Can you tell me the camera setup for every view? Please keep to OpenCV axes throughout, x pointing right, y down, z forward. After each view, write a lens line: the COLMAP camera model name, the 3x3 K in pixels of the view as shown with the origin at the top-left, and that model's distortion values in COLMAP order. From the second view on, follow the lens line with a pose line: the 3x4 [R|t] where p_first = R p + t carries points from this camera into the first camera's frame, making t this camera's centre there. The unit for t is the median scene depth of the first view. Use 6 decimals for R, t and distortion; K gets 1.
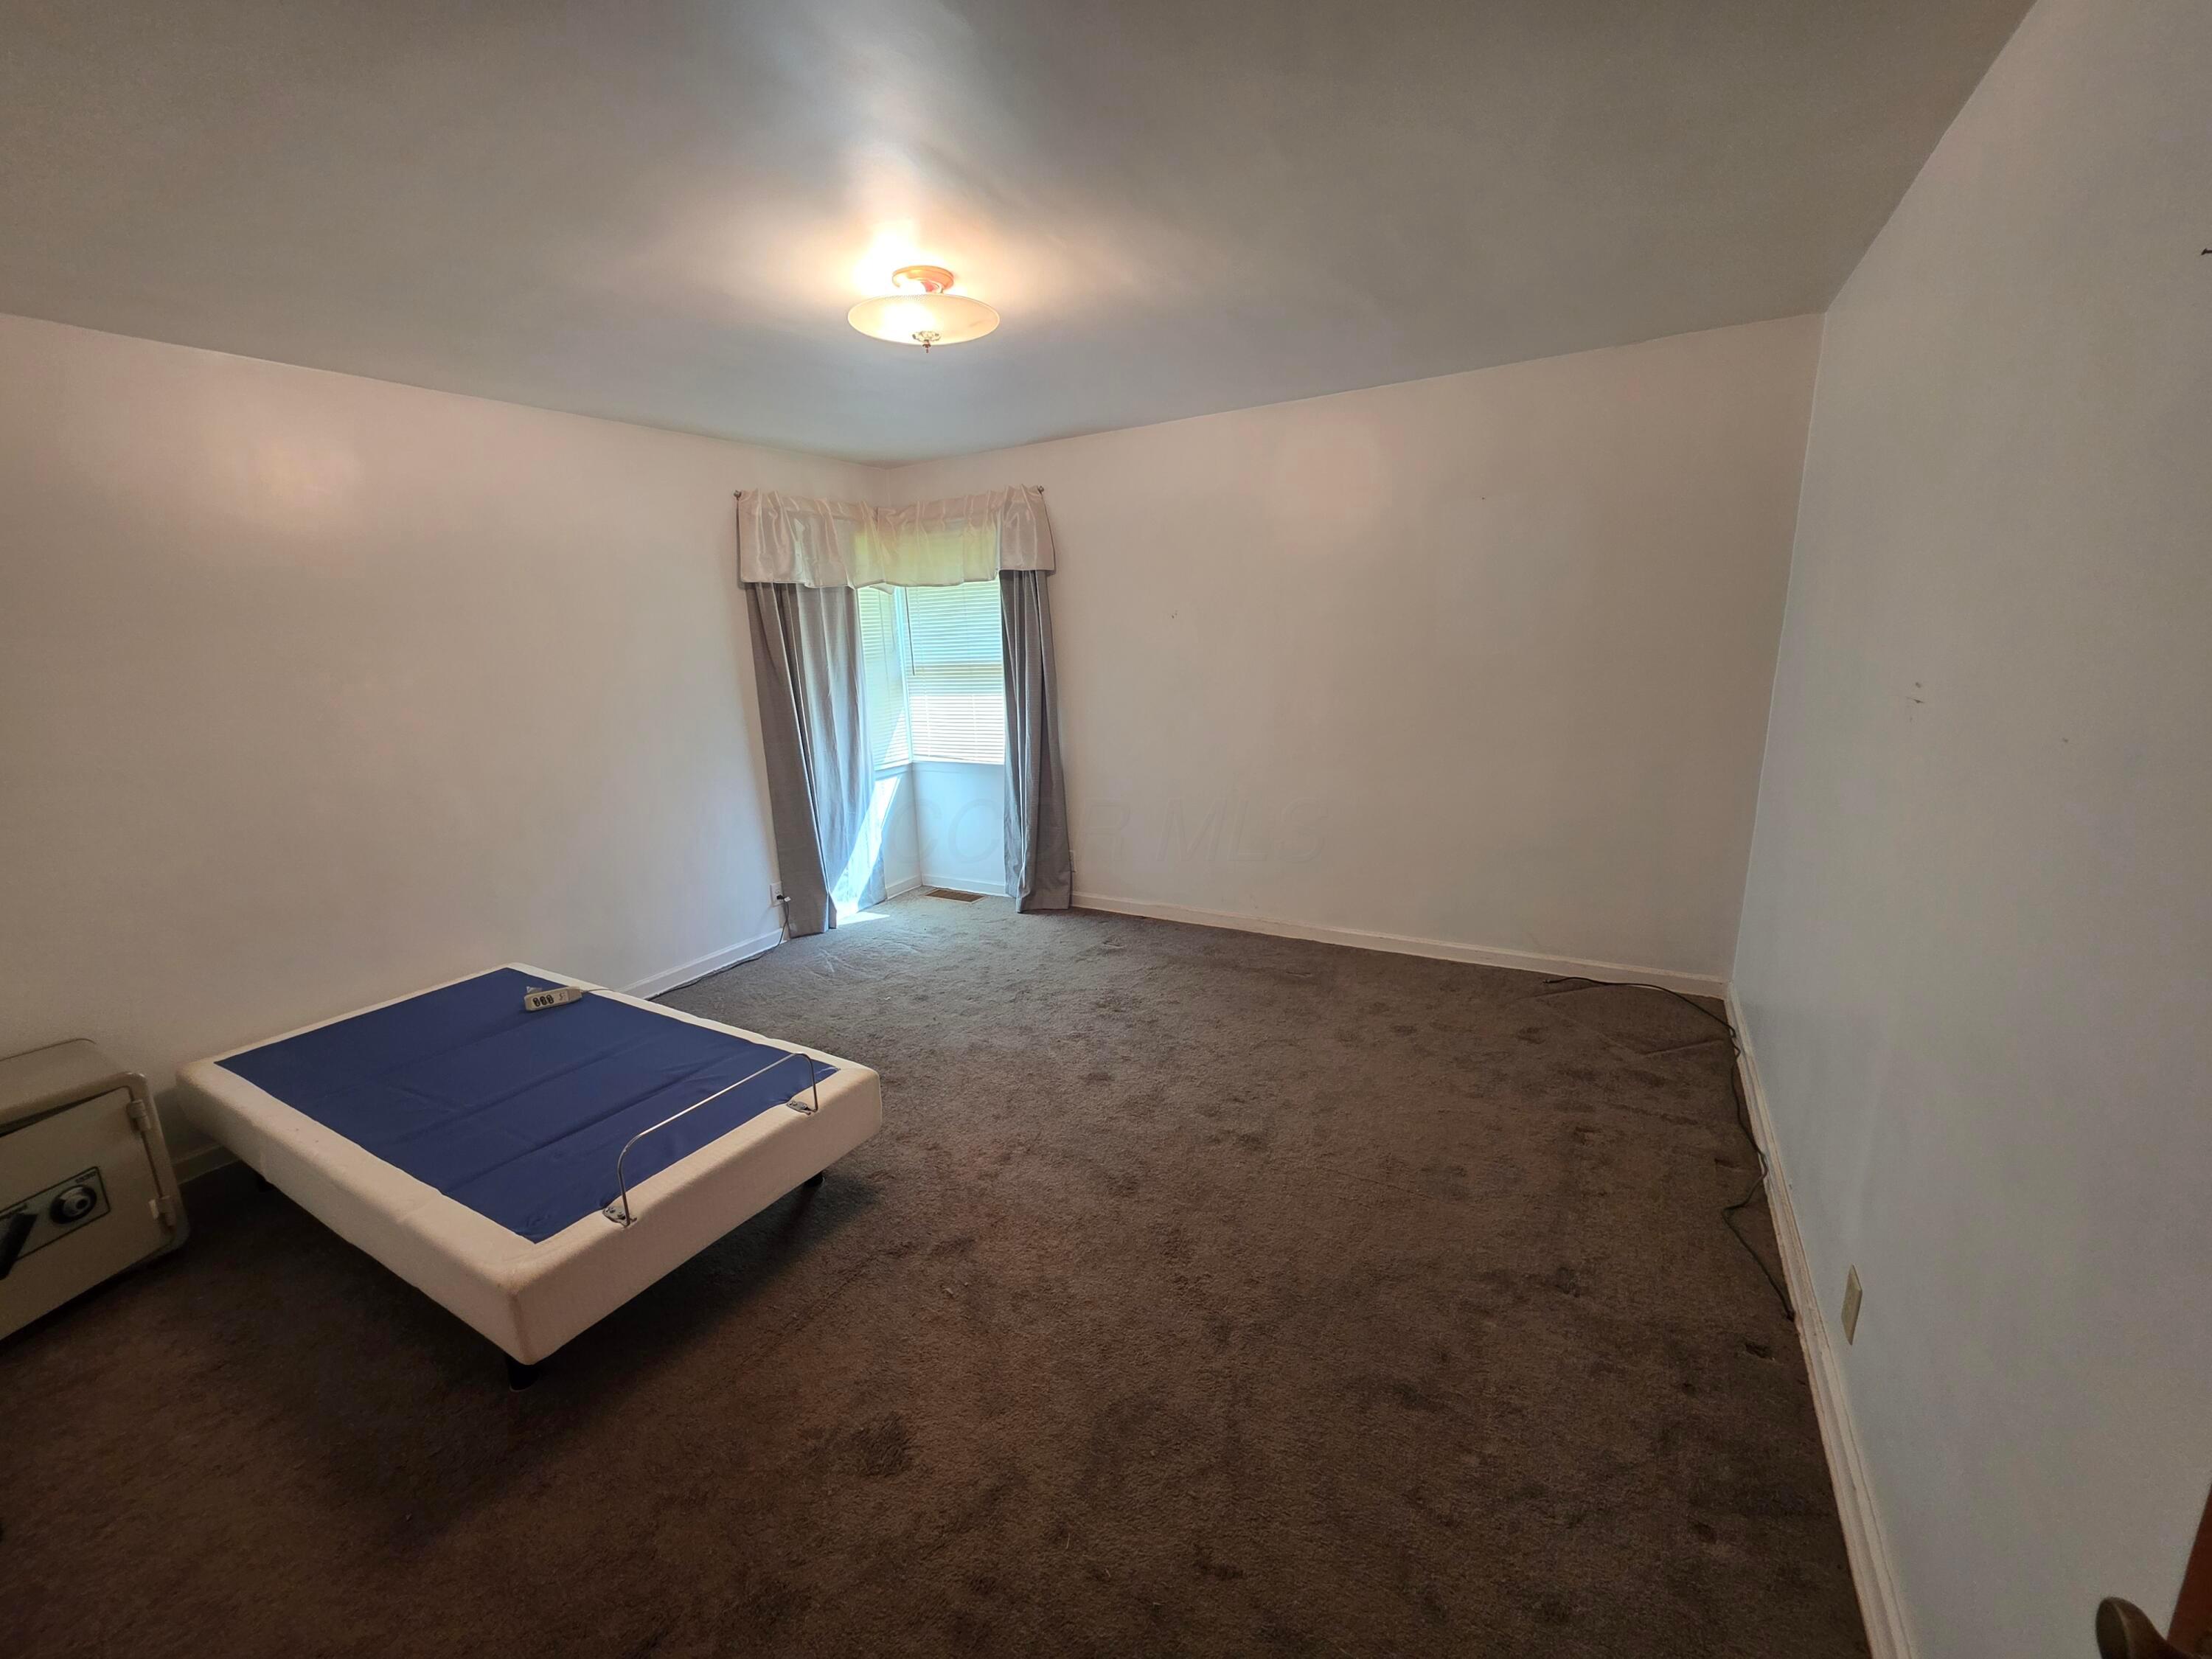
lens RADIAL K [[896.3, 0, 1096.4], [0, 896.3, 824.7], [0, 0, 1]] dist [0.000652, -0.000062]
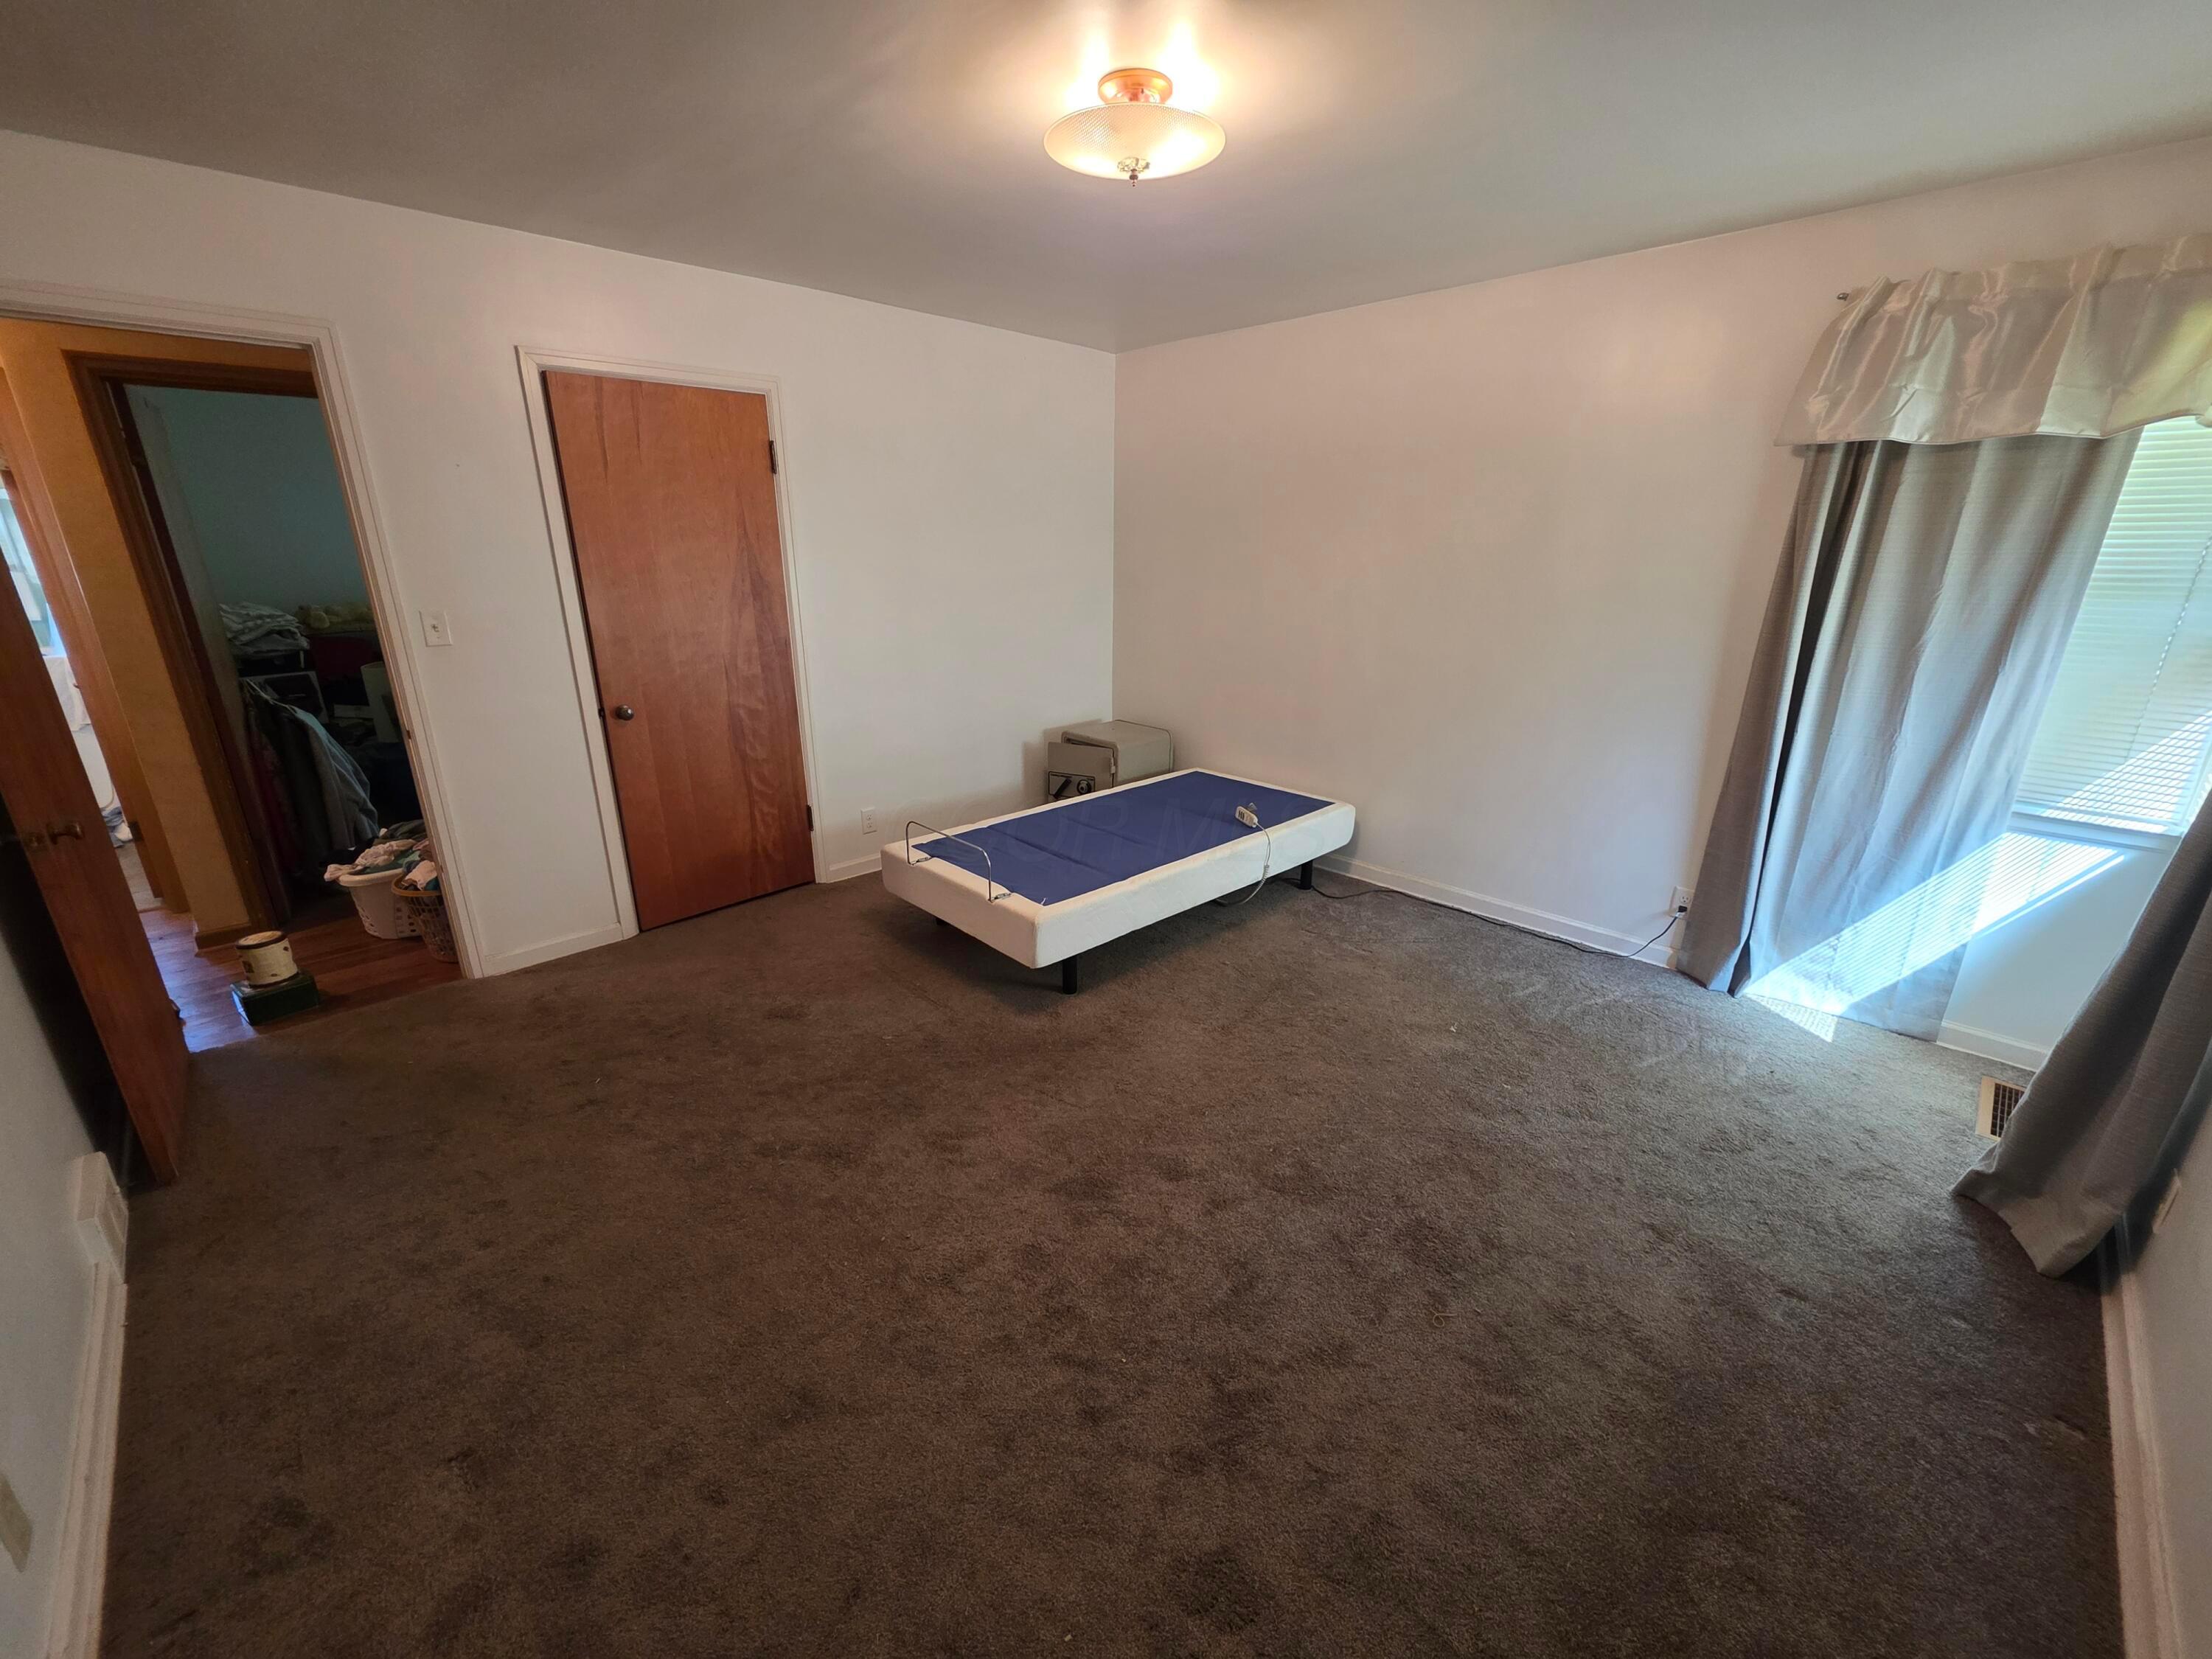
lens RADIAL K [[896.3, 0, 1095.2], [0, 896.3, 834.2], [0, 0, 1]] dist [0.000652, -0.000062]
pose [[-0.277153, 0.338636, -0.899173, 0.420678], [-0.199271, 0.895227, 0.398571, -0.172977], [0.939935, 0.289644, -0.180634, 0.712789]]
